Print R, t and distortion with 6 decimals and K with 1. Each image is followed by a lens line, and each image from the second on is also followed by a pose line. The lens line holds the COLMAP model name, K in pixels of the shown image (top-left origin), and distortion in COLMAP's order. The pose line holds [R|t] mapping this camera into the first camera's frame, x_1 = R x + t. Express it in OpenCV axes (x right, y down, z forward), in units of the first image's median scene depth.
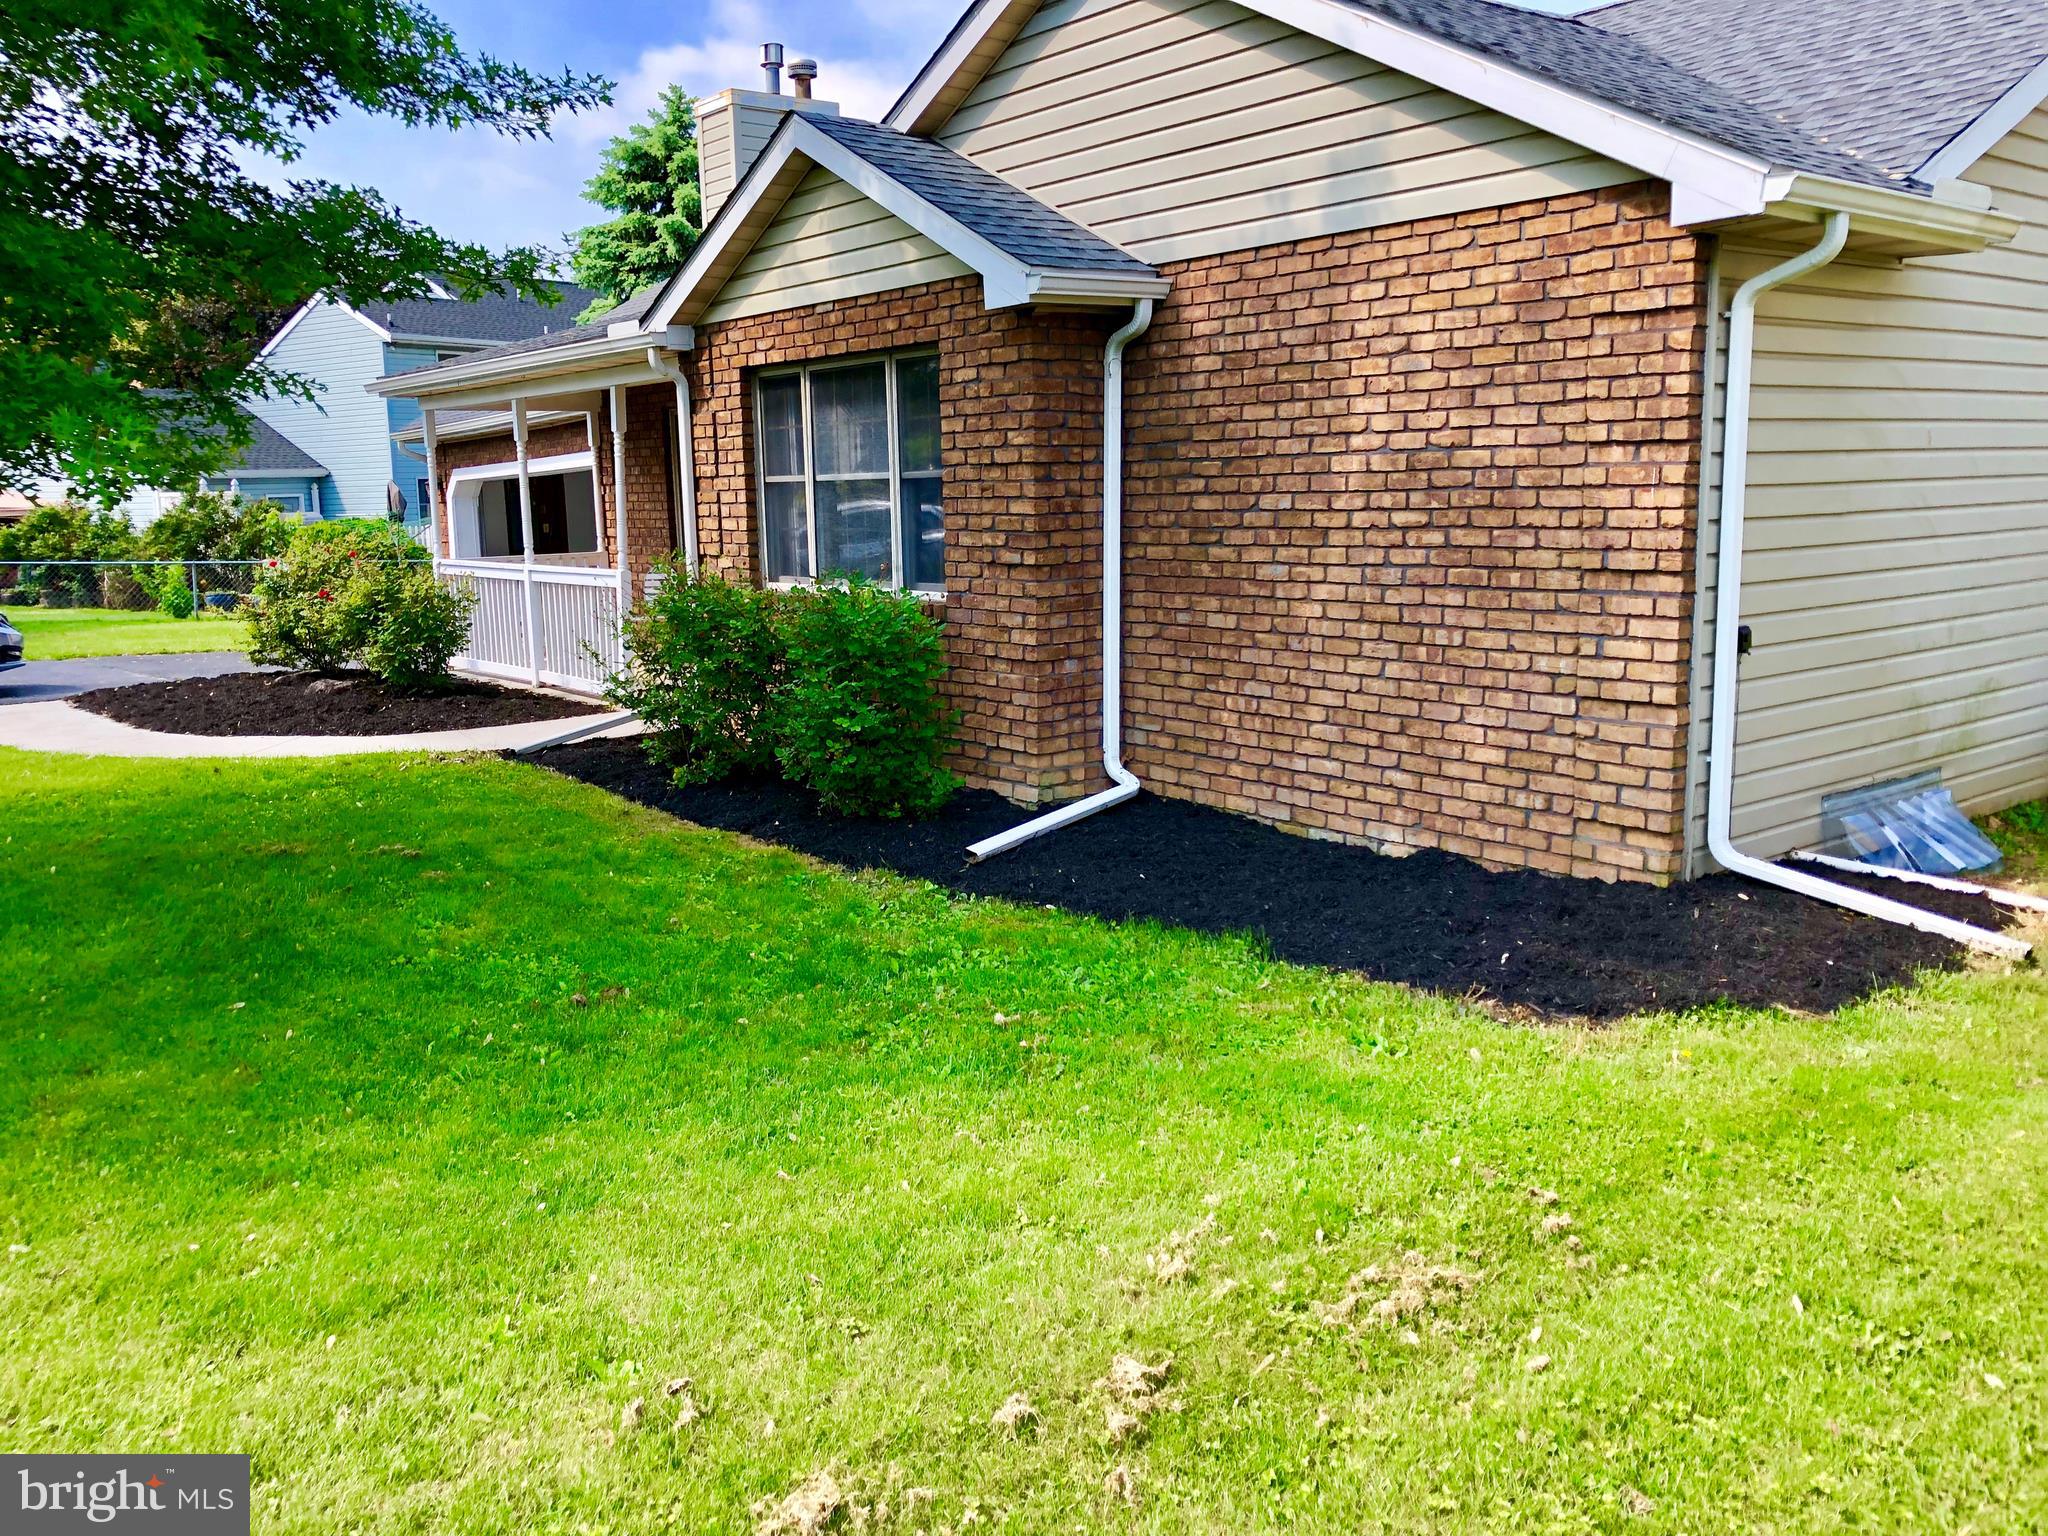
lens RADIAL K [[1664.4, 0, 1024.0], [0, 1664.4, 768.0], [0, 0, 1]] dist [0.068212, -0.068172]
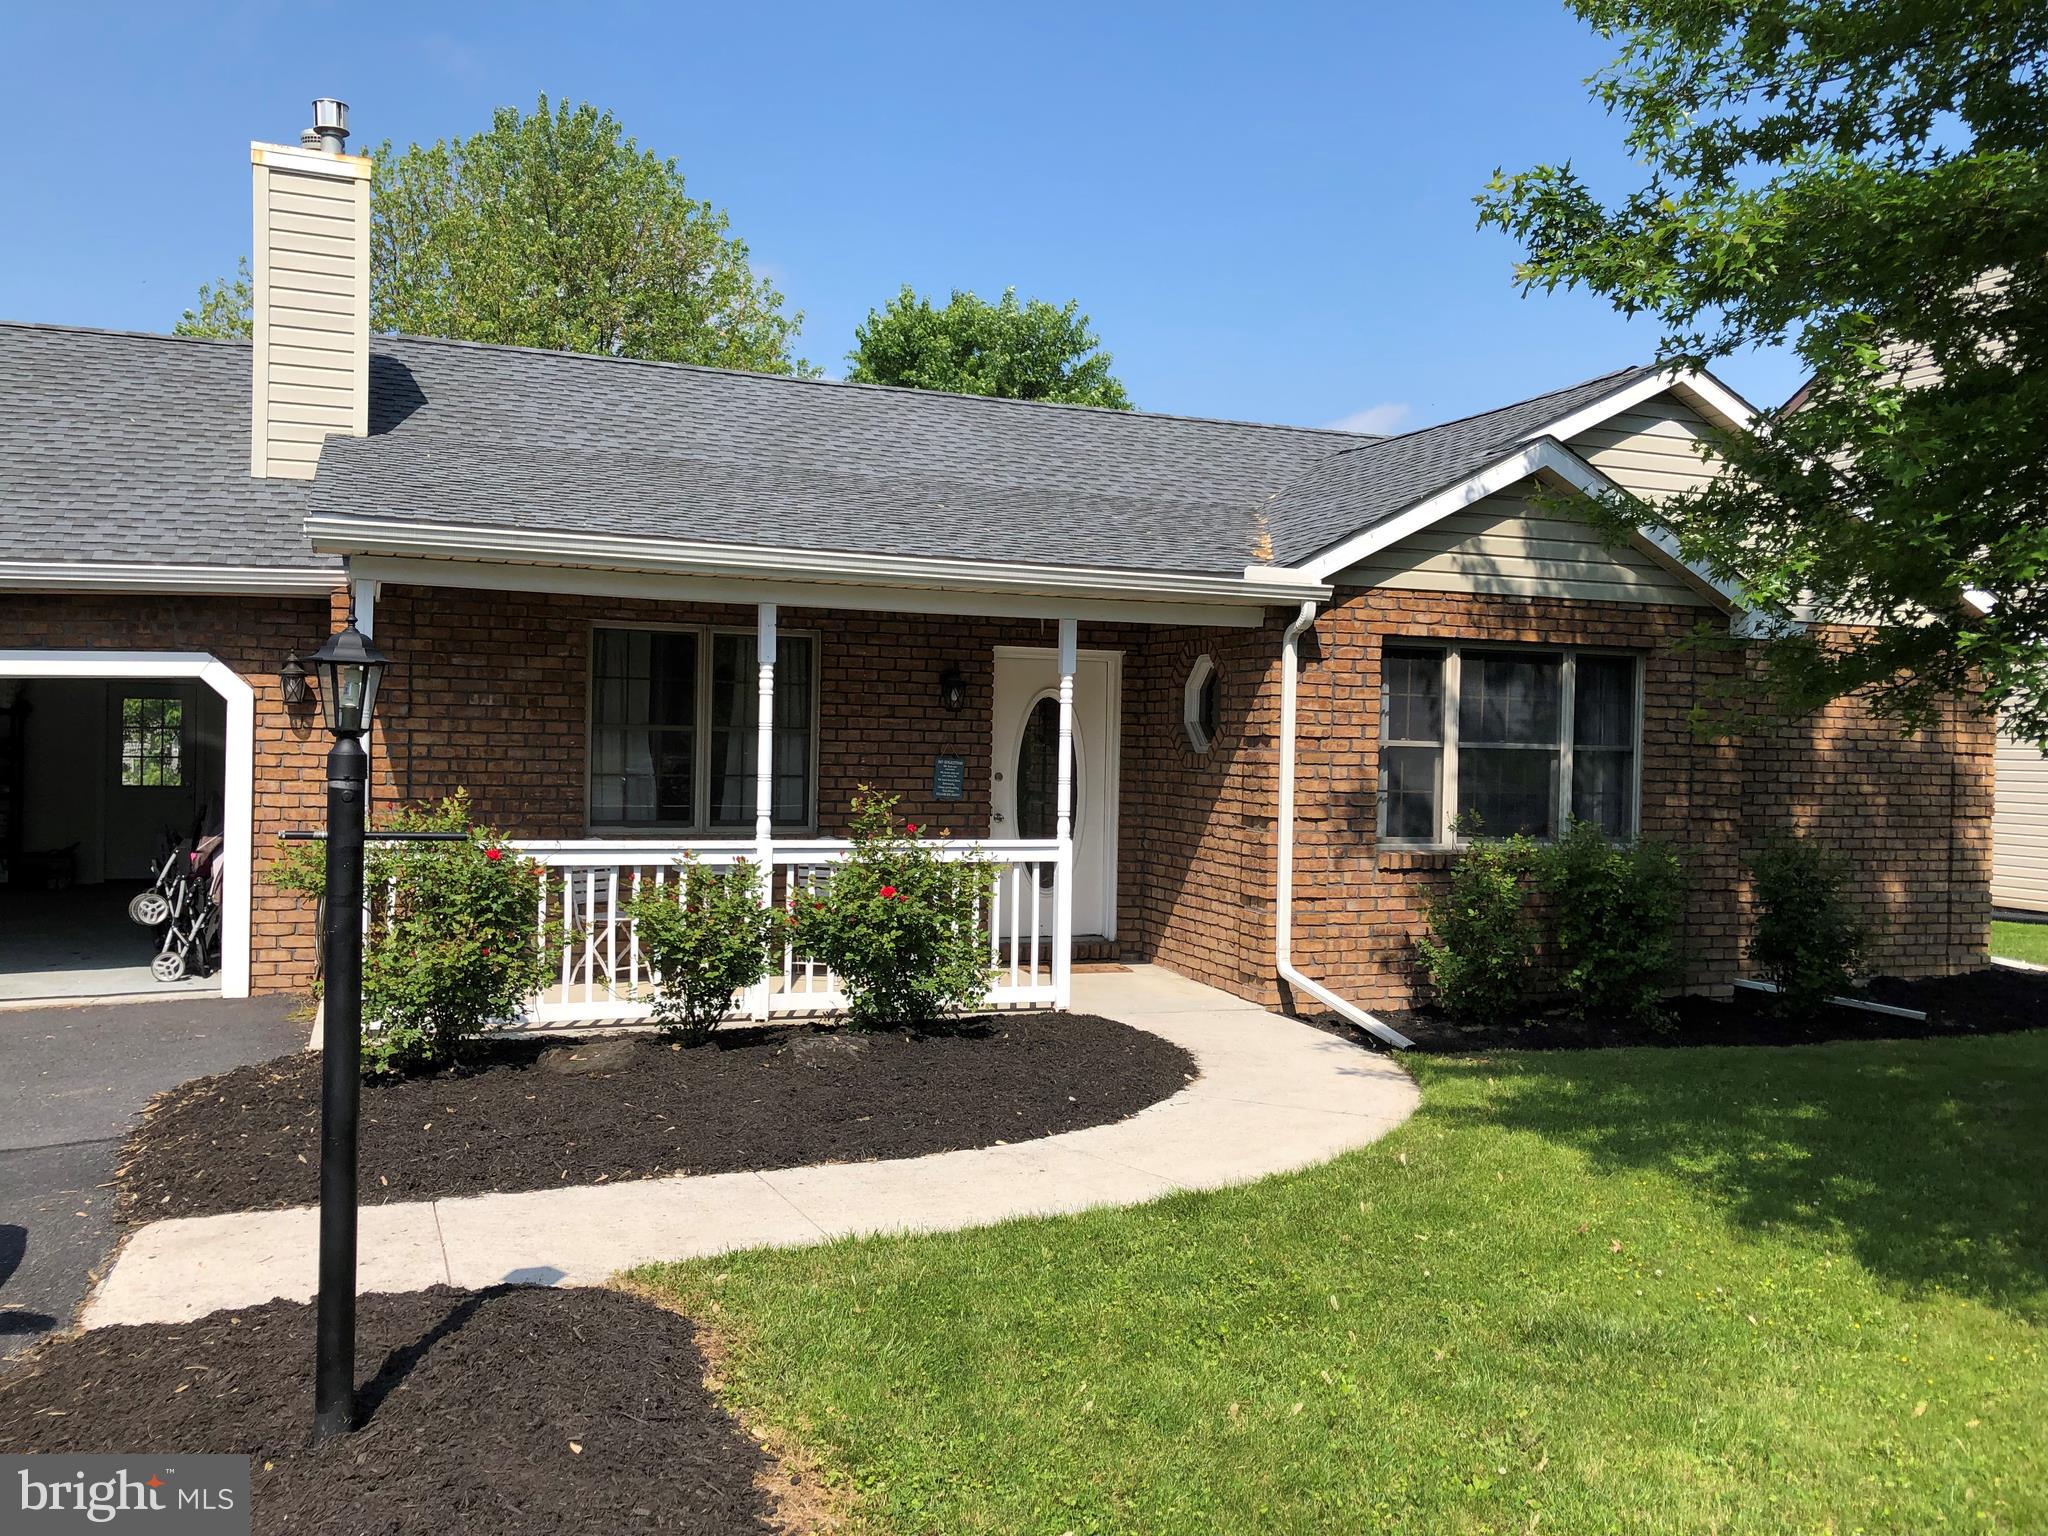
lens RADIAL K [[1664.4, 0, 1024.0], [0, 1664.4, 768.0], [0, 0, 1]] dist [0.068212, -0.068172]
pose [[0.283231, 0.018242, 0.958878, -1.371273], [0.133726, 0.989301, -0.058320, -0.148857], [-0.949683, 0.144745, 0.277762, 1.075418]]
